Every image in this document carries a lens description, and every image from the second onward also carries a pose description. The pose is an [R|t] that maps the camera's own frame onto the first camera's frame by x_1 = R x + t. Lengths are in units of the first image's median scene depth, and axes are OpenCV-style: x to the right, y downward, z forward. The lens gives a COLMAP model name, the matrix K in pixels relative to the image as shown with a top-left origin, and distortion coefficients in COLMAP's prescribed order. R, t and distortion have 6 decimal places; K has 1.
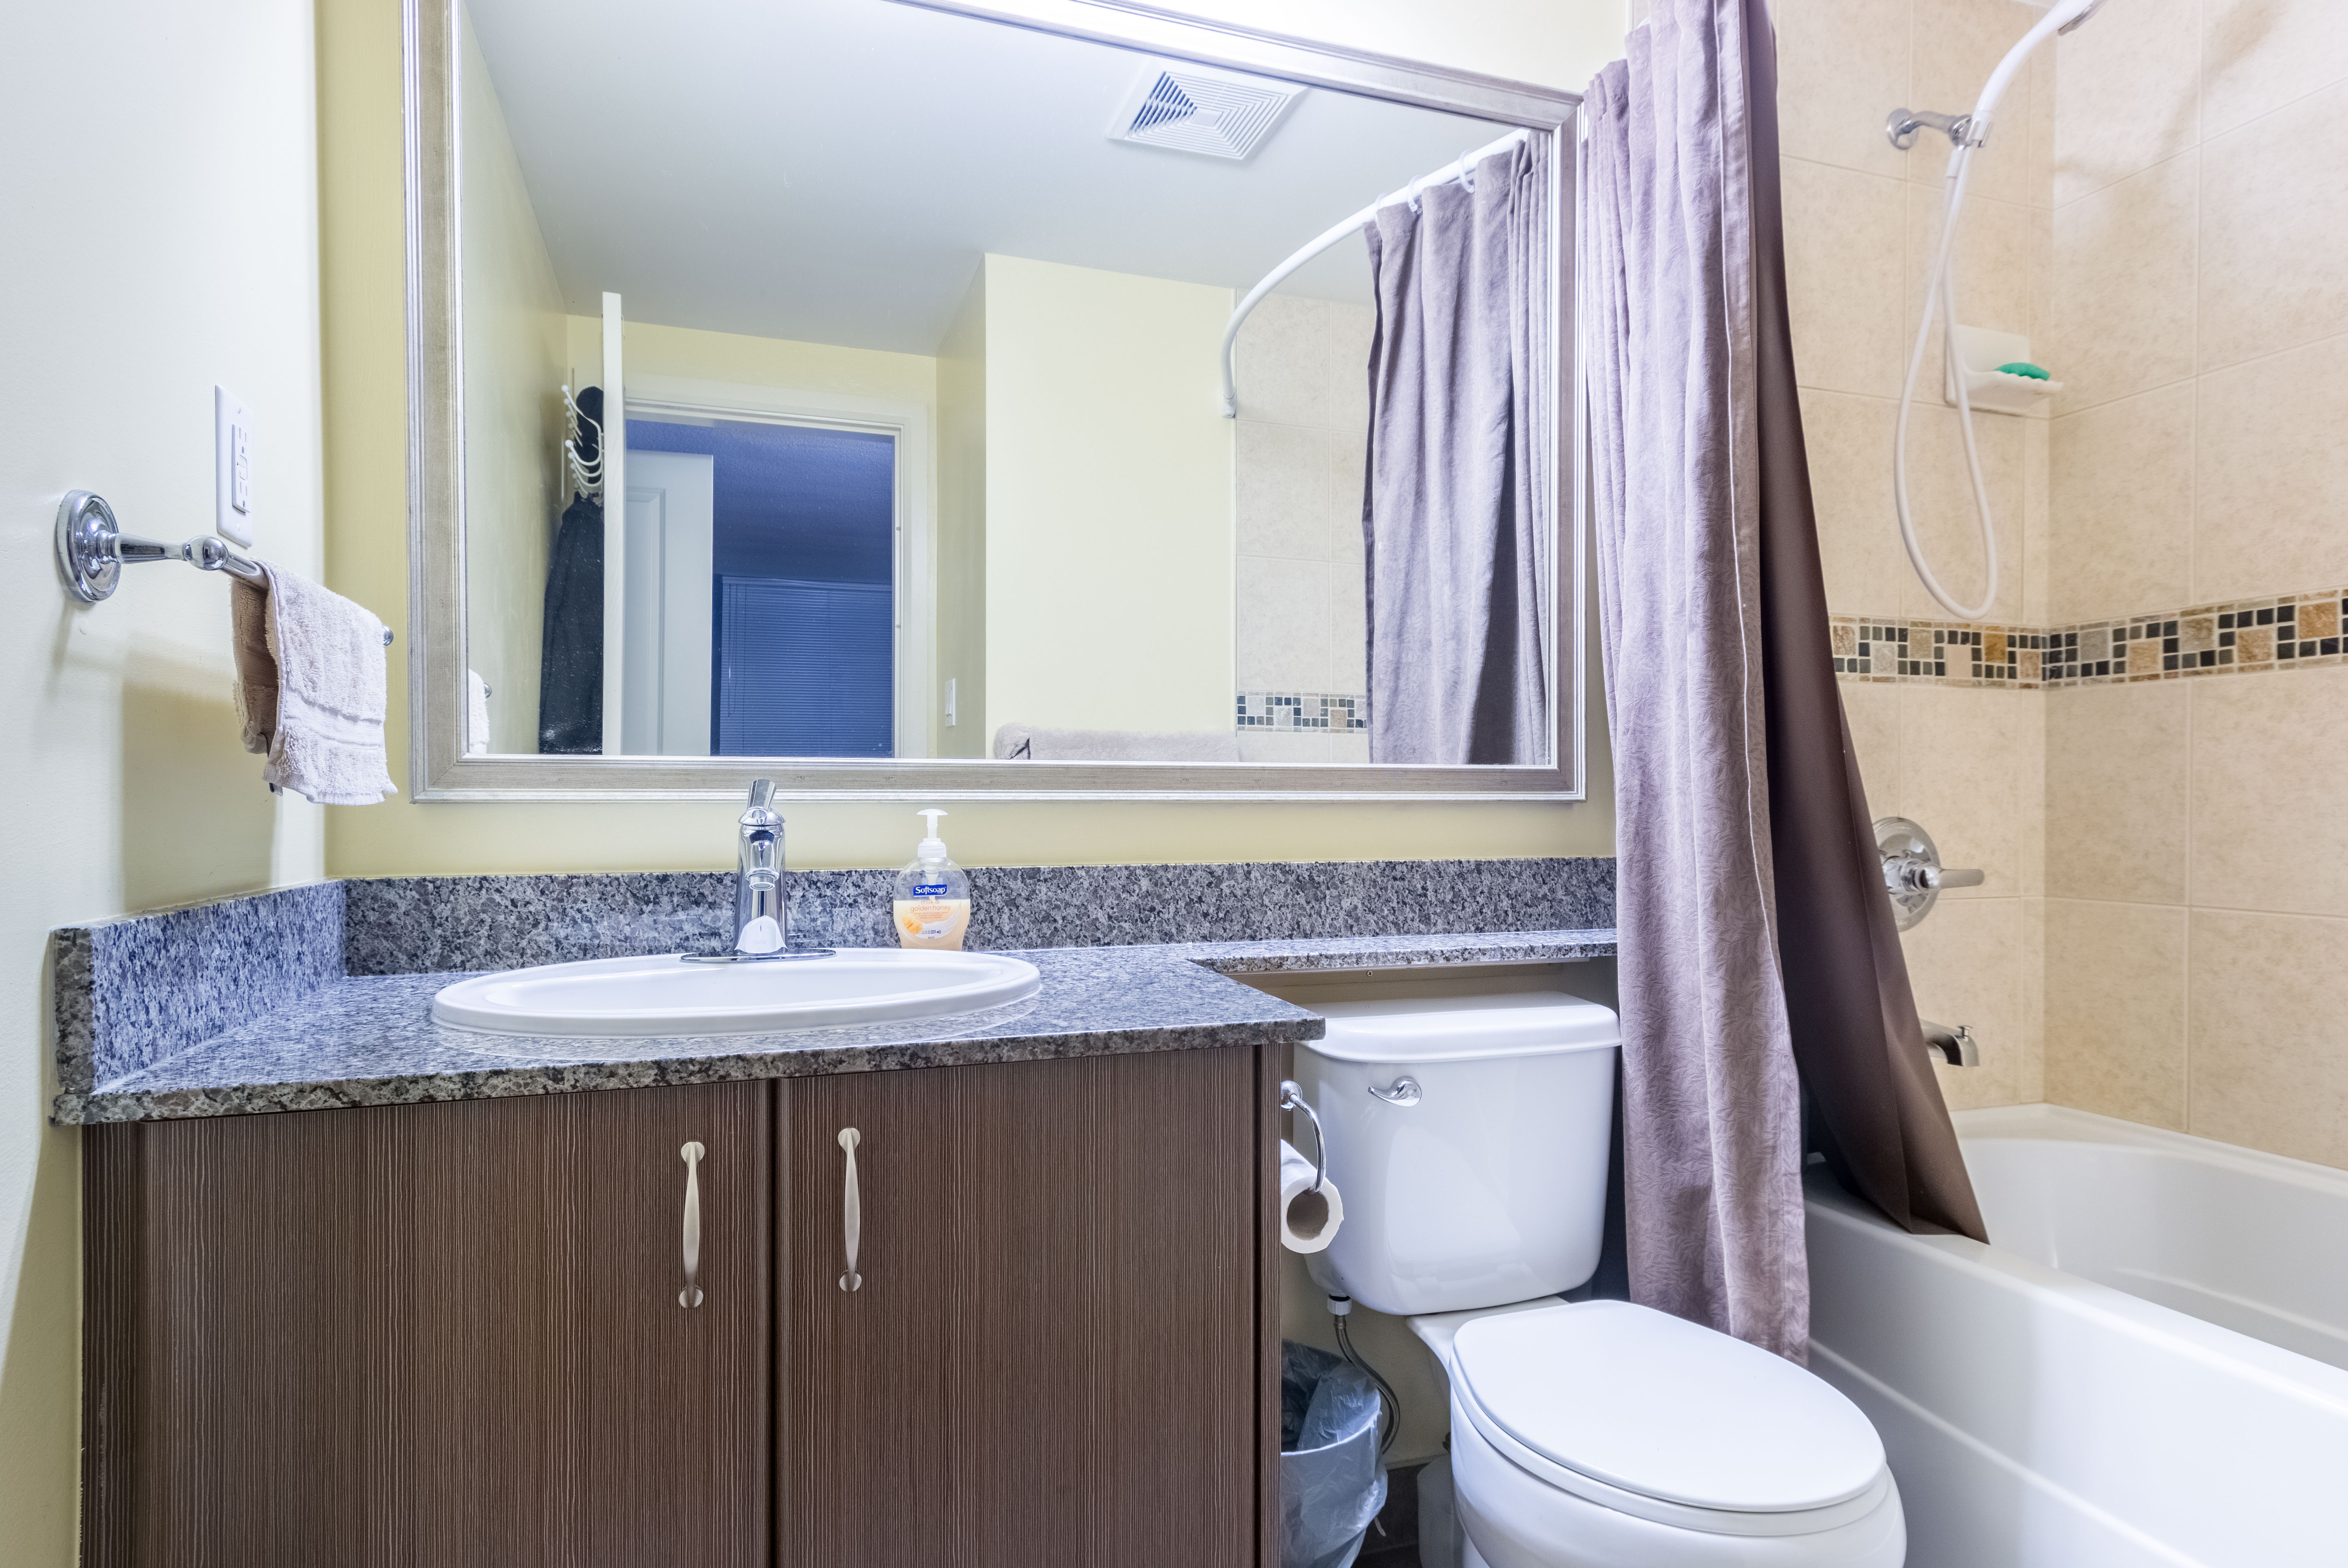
lens RADIAL K [[1220.9, 0, 1174.0], [0, 1220.9, 784.0], [0, 0, 1]] dist [0.017374, -0.015488]
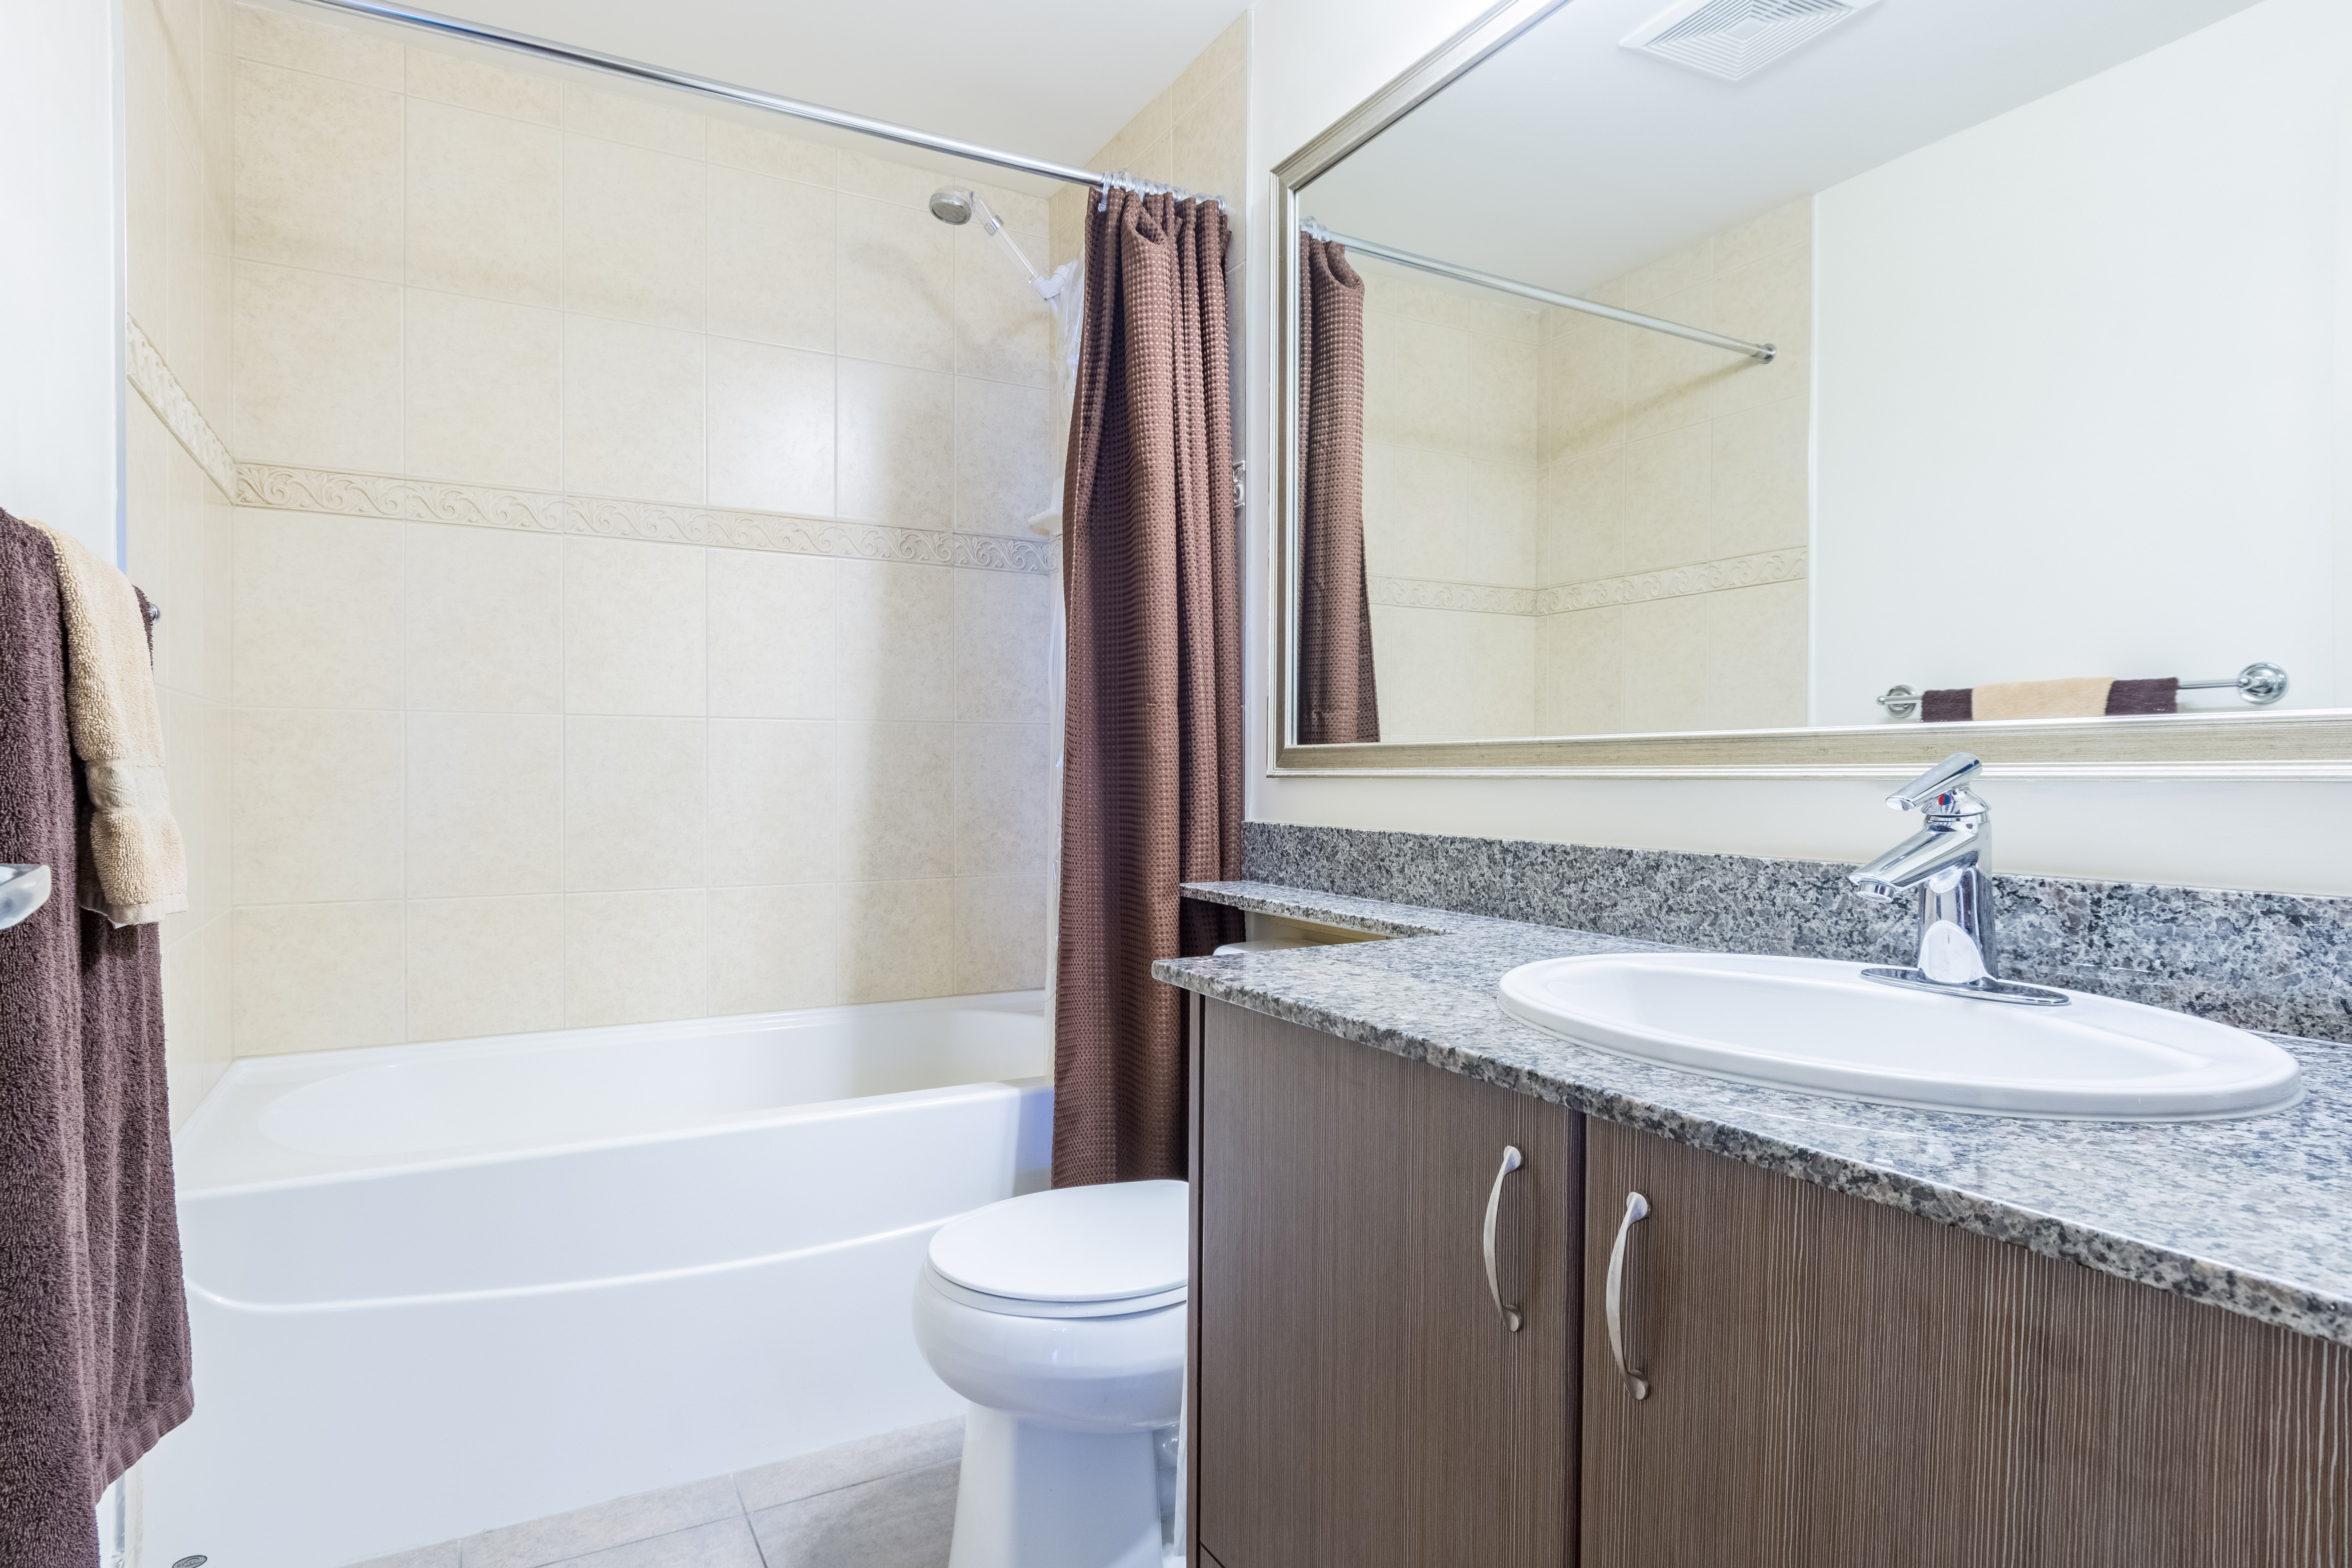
lens RADIAL K [[1222.9, 0, 1176.0], [0, 1222.9, 784.0], [0, 0, 1]] dist [0.017374, -0.015488]
pose [[0.208301, -0.001083, -0.978064, 0.893544], [-0.004329, 0.999989, -0.002030, 0.021708], [0.978055, 0.004657, 0.208294, 0.480806]]
